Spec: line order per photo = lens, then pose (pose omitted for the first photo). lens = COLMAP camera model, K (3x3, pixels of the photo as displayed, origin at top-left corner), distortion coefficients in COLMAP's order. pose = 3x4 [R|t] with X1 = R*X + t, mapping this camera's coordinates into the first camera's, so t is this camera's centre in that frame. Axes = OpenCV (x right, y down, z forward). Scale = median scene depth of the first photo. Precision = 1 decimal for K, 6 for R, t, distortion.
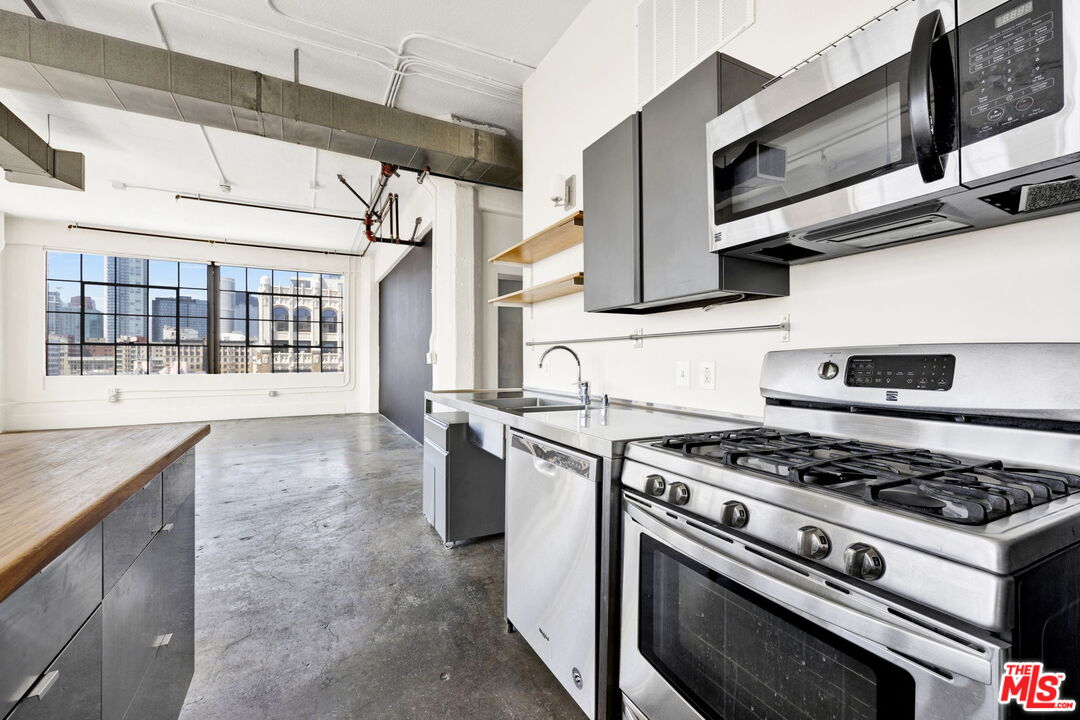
lens RADIAL K [[440.9, 0, 537.0], [0, 440.9, 356.0], [0, 0, 1]] dist [-0.002066, -0.001061]
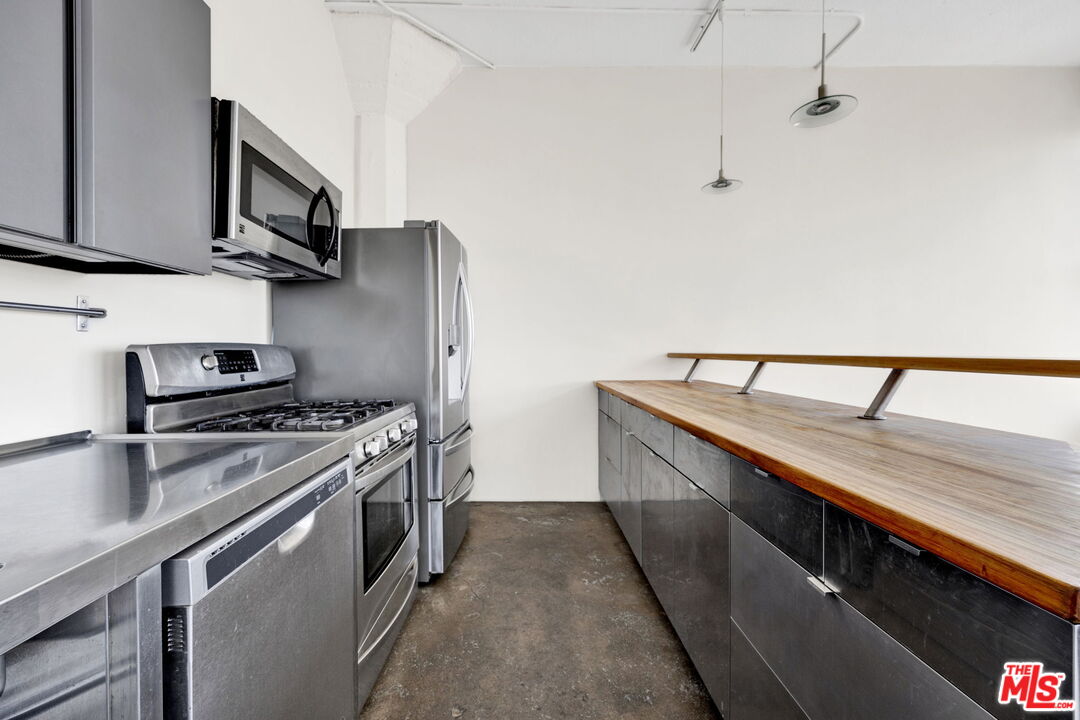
lens RADIAL K [[440.9, 0, 527.0], [0, 440.9, 354.3], [0, 0, 1]] dist [-0.002066, -0.001061]
pose [[-0.889919, -0.005922, 0.456081, -0.112025], [-0.005543, 0.999982, 0.002168, 0.000805], [-0.456085, -0.000599, -0.889936, 0.293465]]
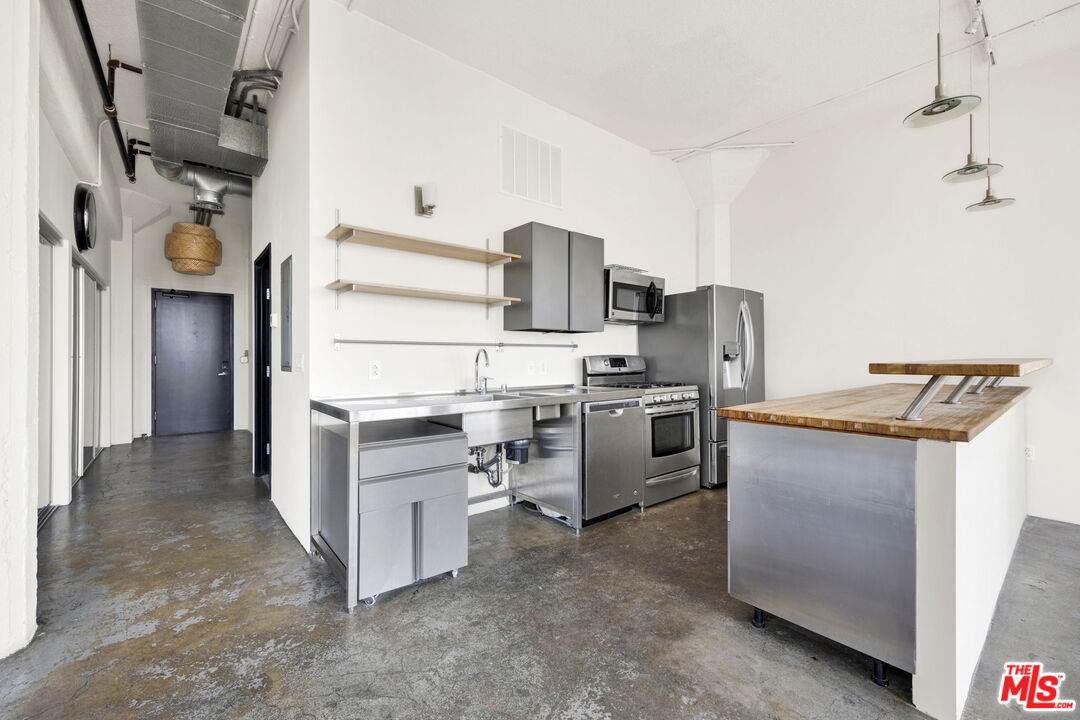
lens RADIAL K [[440.9, 0, 534.1], [0, 440.9, 362.5], [0, 0, 1]] dist [-0.002066, -0.001061]
pose [[-0.202502, -0.009529, 0.979236, -0.395629], [-0.005054, 0.999950, 0.008685, 0.001488], [-0.979269, -0.003191, -0.202539, 0.374077]]
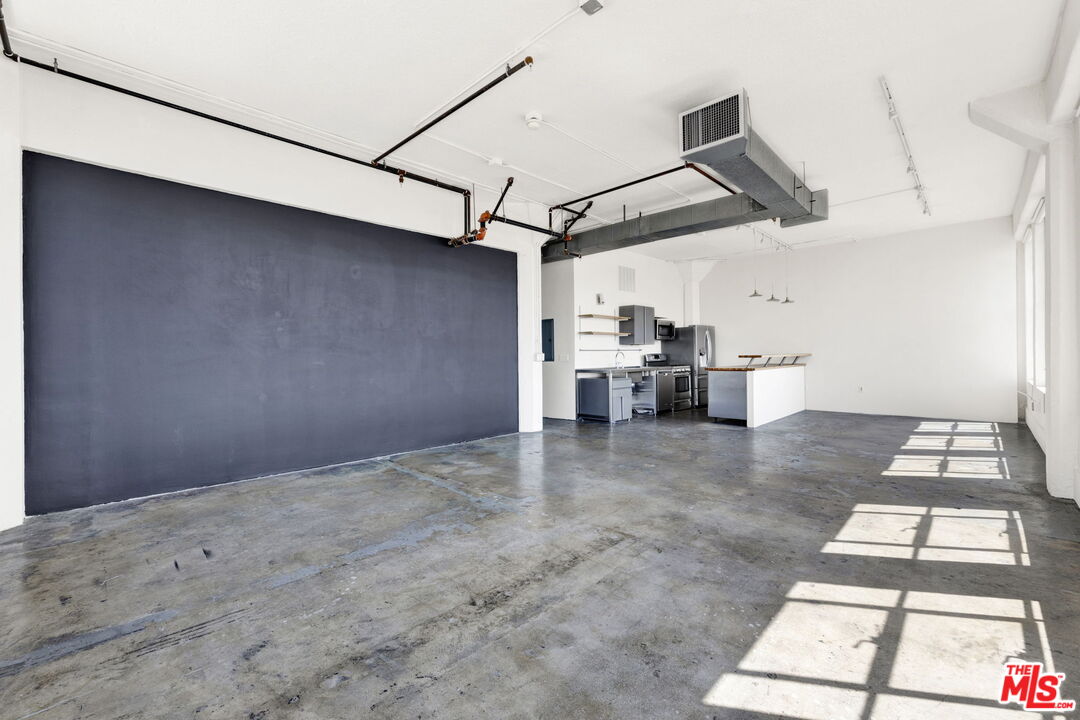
lens RADIAL K [[440.9, 0, 536.8], [0, 440.9, 351.6], [0, 0, 1]] dist [-0.002066, -0.001061]
pose [[-0.308908, 0.009103, 0.951048, -1.012560], [0.006821, 0.999950, -0.007356, -0.002665], [-0.951068, 0.004215, -0.308954, 0.903686]]
